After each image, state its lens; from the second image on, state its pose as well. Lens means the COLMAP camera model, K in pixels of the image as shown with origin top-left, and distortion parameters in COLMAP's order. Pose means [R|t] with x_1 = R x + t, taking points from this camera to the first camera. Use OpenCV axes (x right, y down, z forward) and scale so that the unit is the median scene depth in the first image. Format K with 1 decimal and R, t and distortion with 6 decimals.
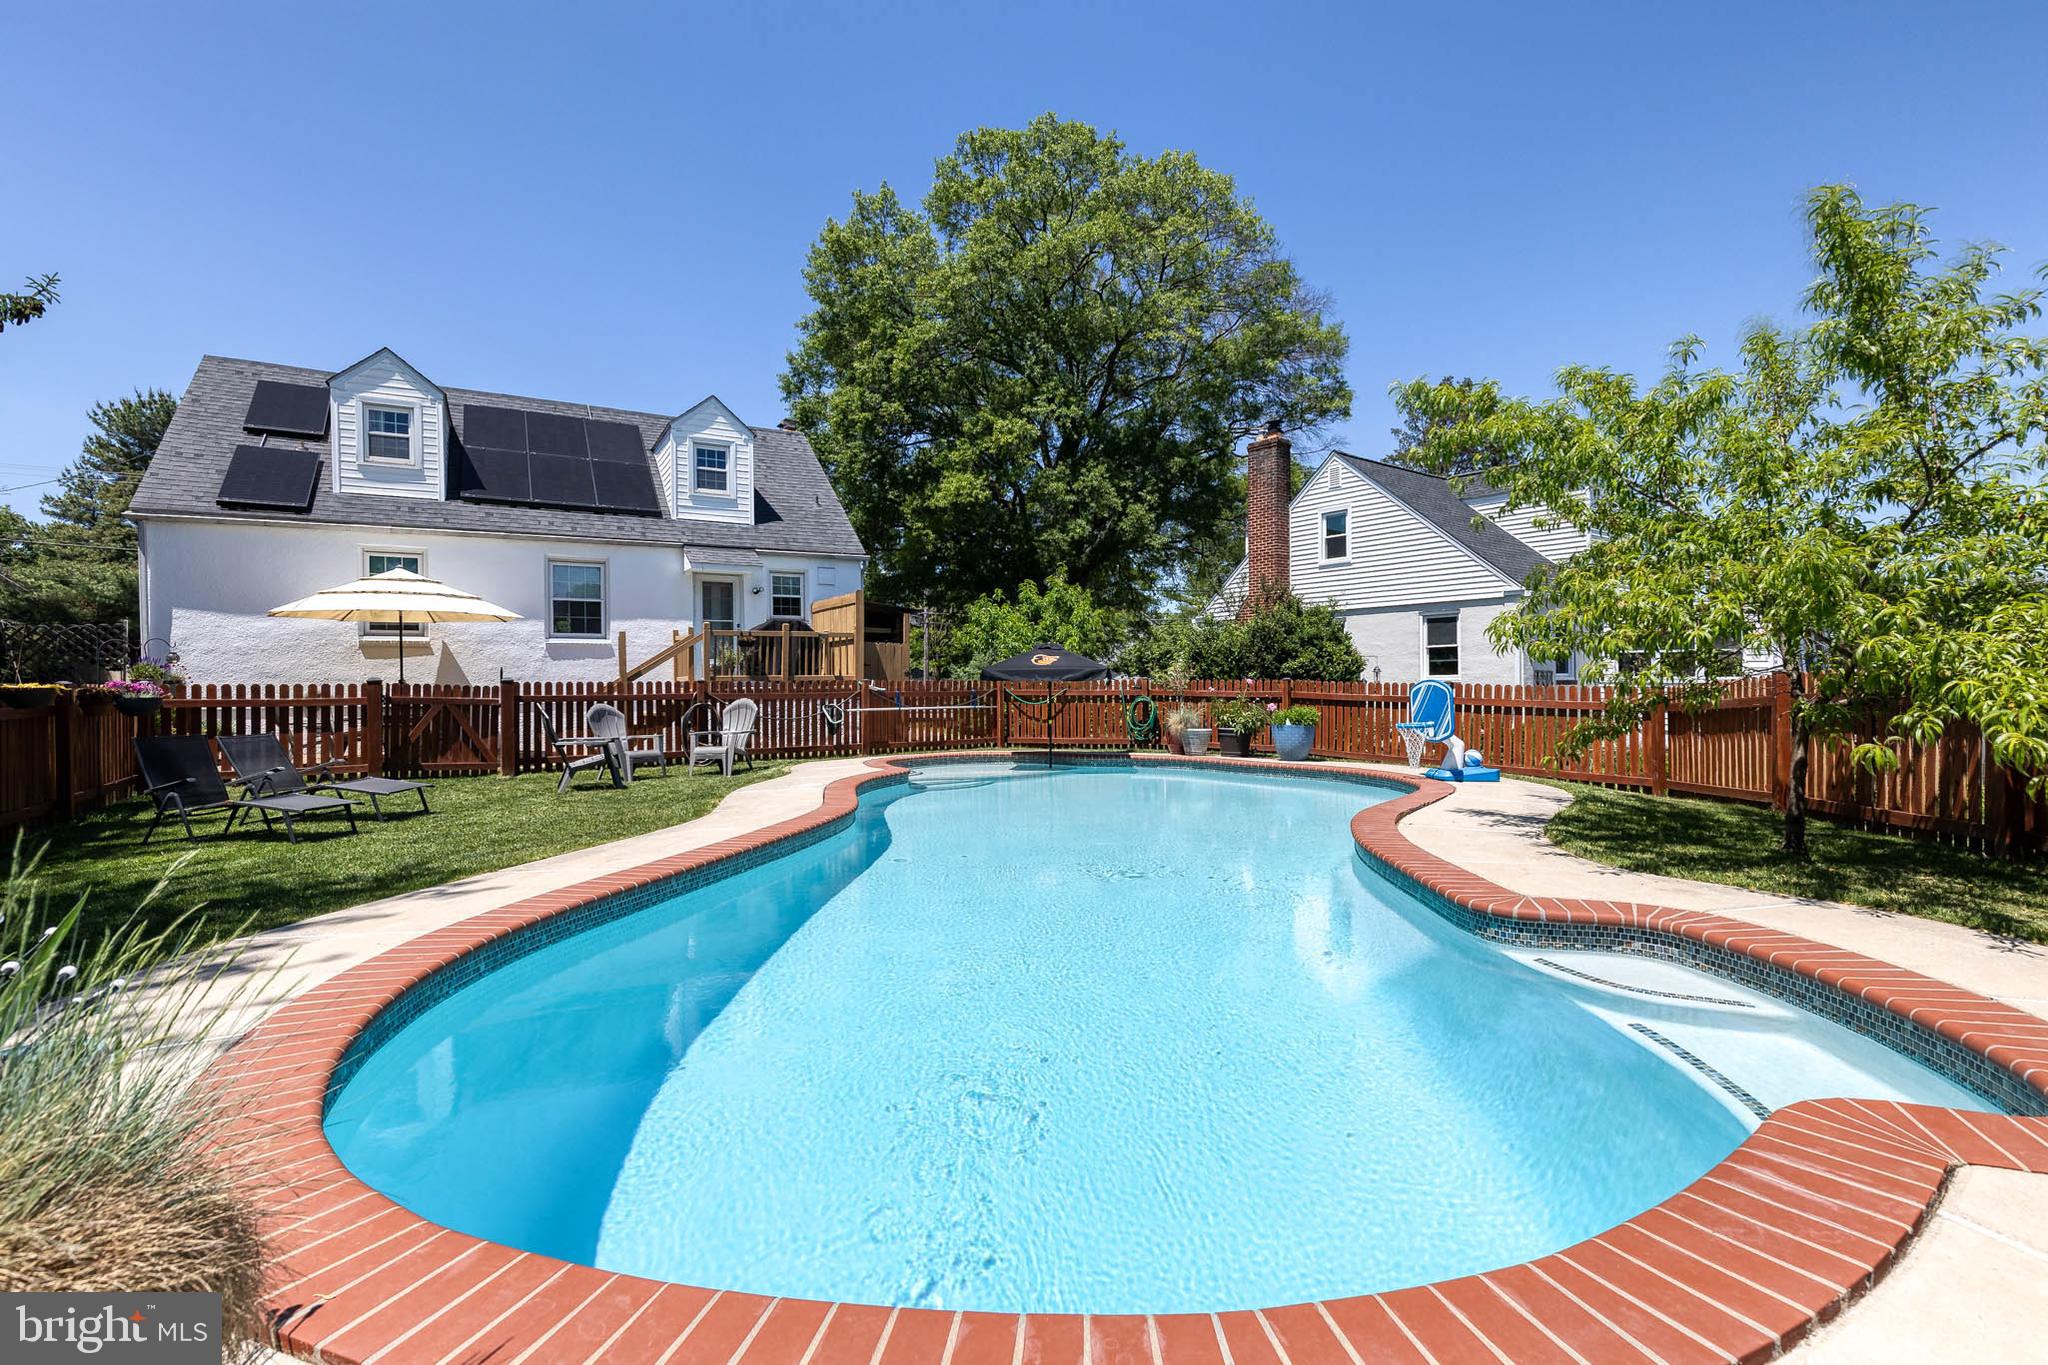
lens RADIAL K [[936.5, 0, 1040.0], [0, 936.5, 680.4], [0, 0, 1]] dist [0.011326, -0.000474]
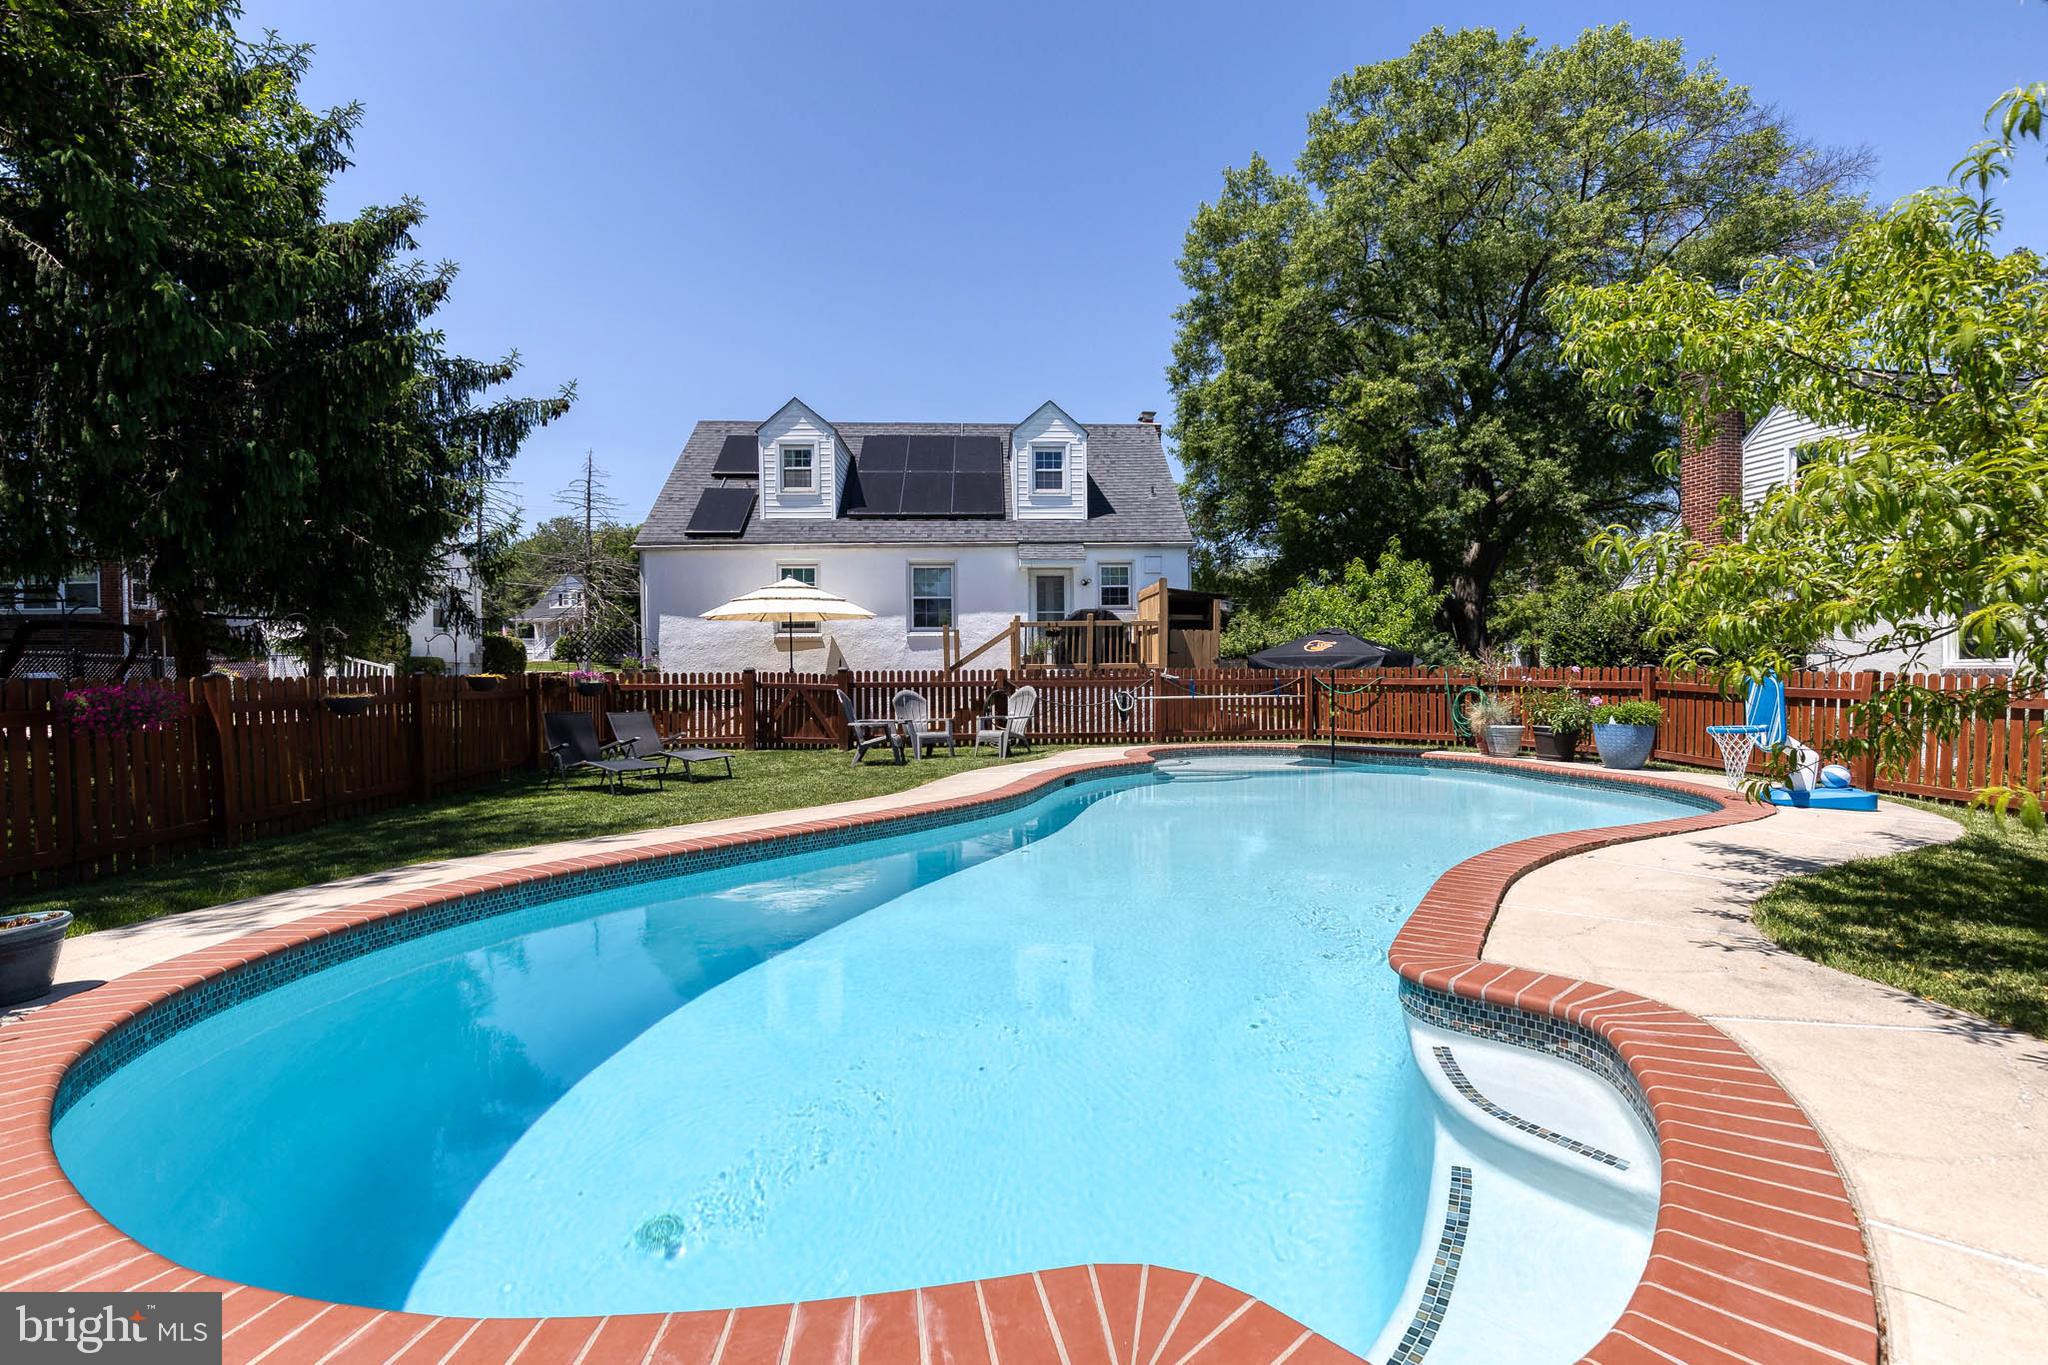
lens RADIAL K [[941.1, 0, 1047.5], [0, 941.1, 685.7], [0, 0, 1]] dist [0.003070, -0.000712]
pose [[0.892710, 0.006676, -0.450582, 0.148235], [0.003062, 0.999777, 0.020880, -0.002638], [0.450621, -0.020020, 0.892491, 0.045001]]
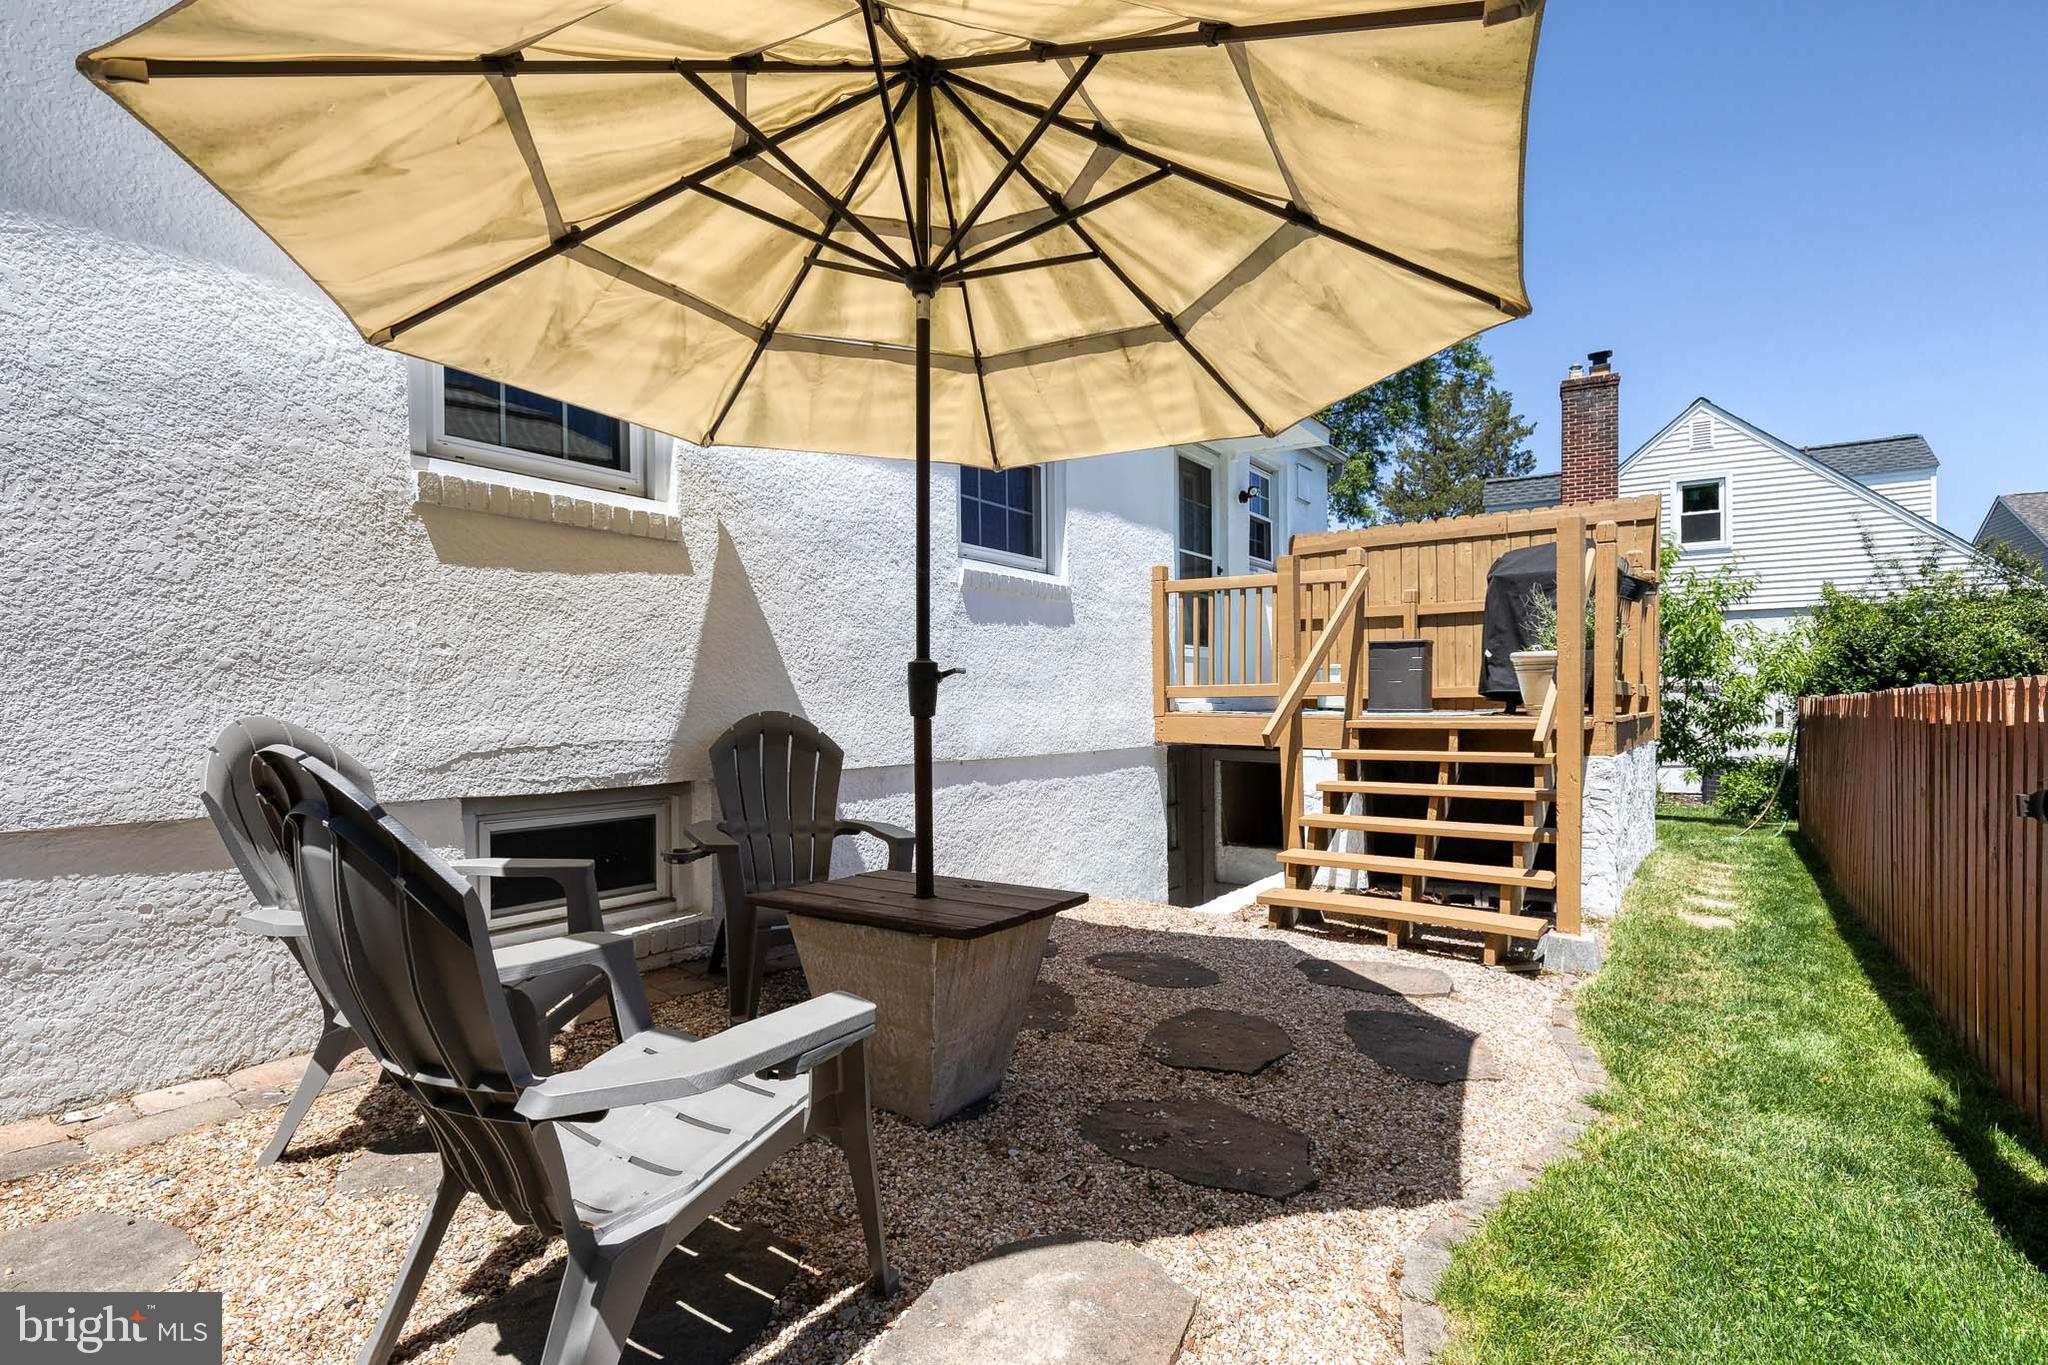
lens RADIAL K [[927.5, 0, 1047.6], [0, 927.5, 678.3], [0, 0, 1]] dist [0.011644, -0.000740]
pose [[0.924520, 0.016760, 0.380764, -0.613184], [-0.005216, 0.999495, -0.031330, 0.005997], [-0.381097, 0.026979, 0.924141, 0.703649]]
